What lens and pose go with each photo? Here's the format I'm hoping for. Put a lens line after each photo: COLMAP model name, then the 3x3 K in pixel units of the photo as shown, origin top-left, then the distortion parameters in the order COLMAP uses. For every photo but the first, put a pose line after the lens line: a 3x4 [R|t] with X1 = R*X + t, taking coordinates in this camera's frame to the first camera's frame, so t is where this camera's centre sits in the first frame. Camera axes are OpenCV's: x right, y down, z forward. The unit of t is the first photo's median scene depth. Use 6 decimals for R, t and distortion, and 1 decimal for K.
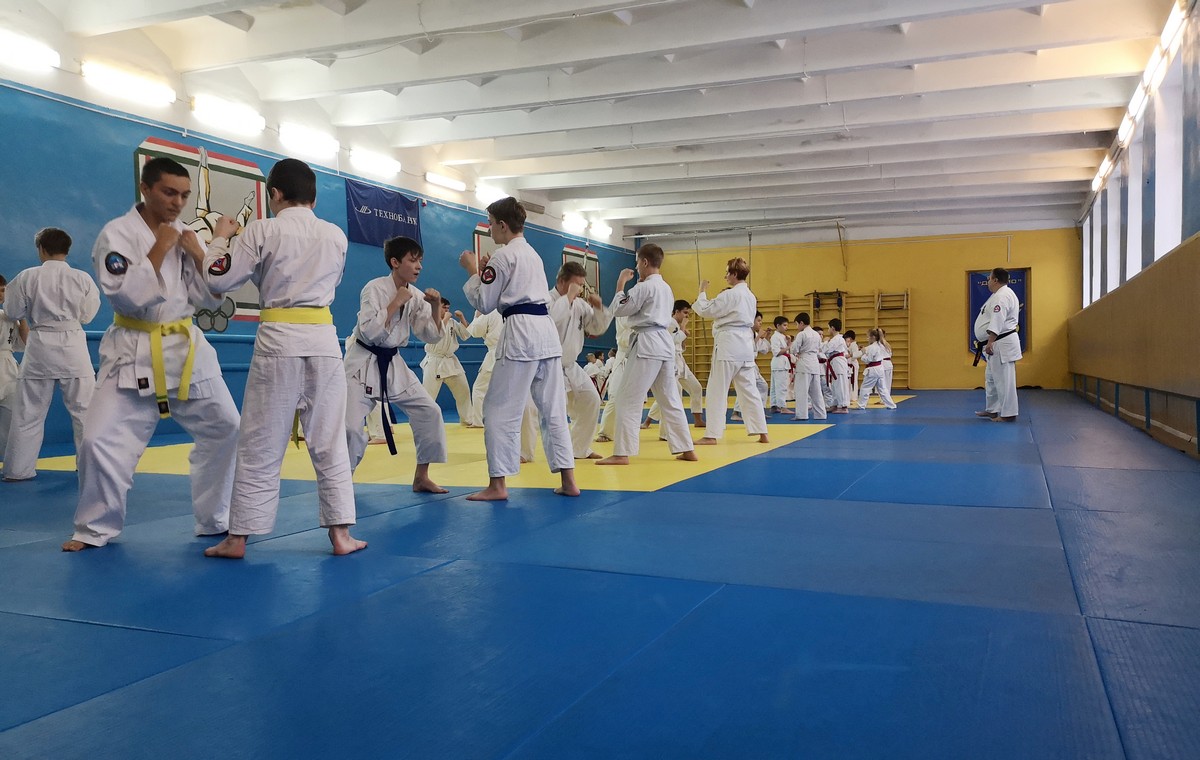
lens RADIAL K [[935.9, 0, 600.4], [0, 935.9, 393.4], [0, 0, 1]] dist [0.105805, -0.108830]
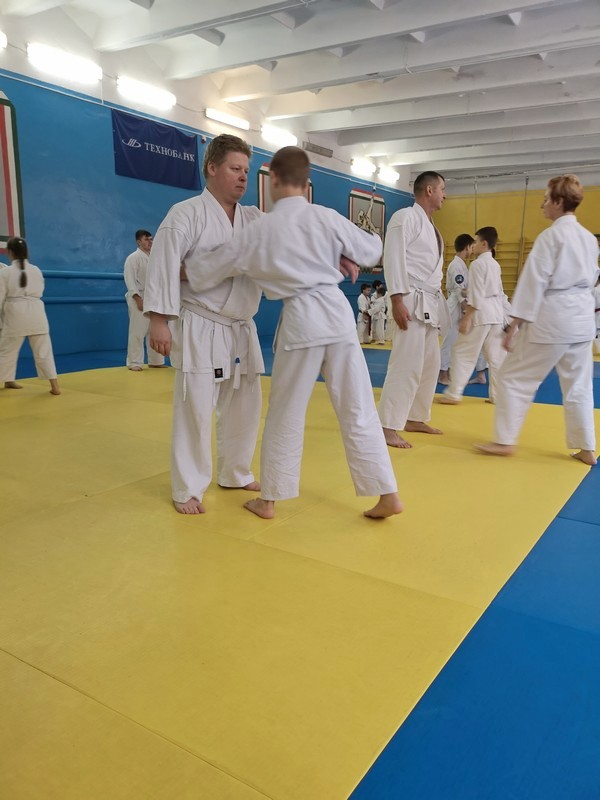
lens RADIAL K [[616.2, 0, 299.4], [0, 616.2, 415.3], [0, 0, 1]] dist [0.055008, -0.004710]
pose [[0.984138, 0.068879, -0.163488, 0.056051], [-0.038636, 0.982646, 0.181423, -0.033529], [0.173147, -0.172228, 0.969720, 0.315904]]
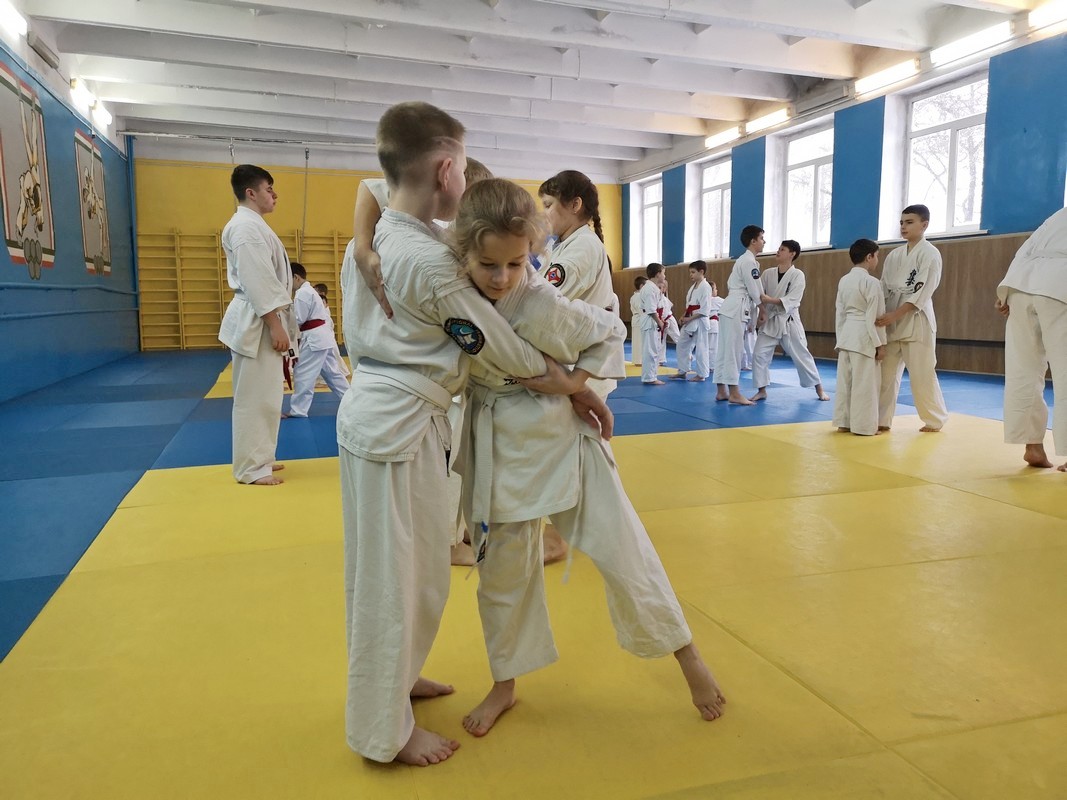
lens RADIAL K [[821.8, 0, 533.5], [0, 821.8, 400.0], [0, 0, 1]] dist [0.055008, -0.004710]
pose [[0.753453, -0.073405, 0.653391, -0.265832], [0.018382, 0.995712, 0.090665, -0.027624], [-0.657244, -0.056301, 0.751572, 0.499027]]
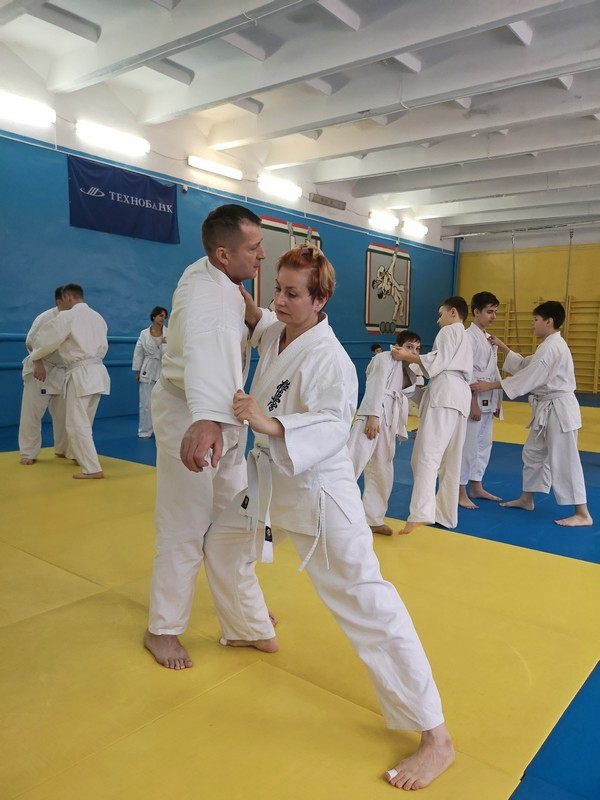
lens RADIAL K [[617.2, 0, 301.4], [0, 617.2, 421.9], [0, 0, 1]] dist [0.054844, -0.004289]
pose [[0.962476, 0.076936, -0.260234, 0.113448], [-0.049747, 0.992741, 0.109504, -0.048628], [0.266769, -0.092449, 0.959316, 0.441419]]
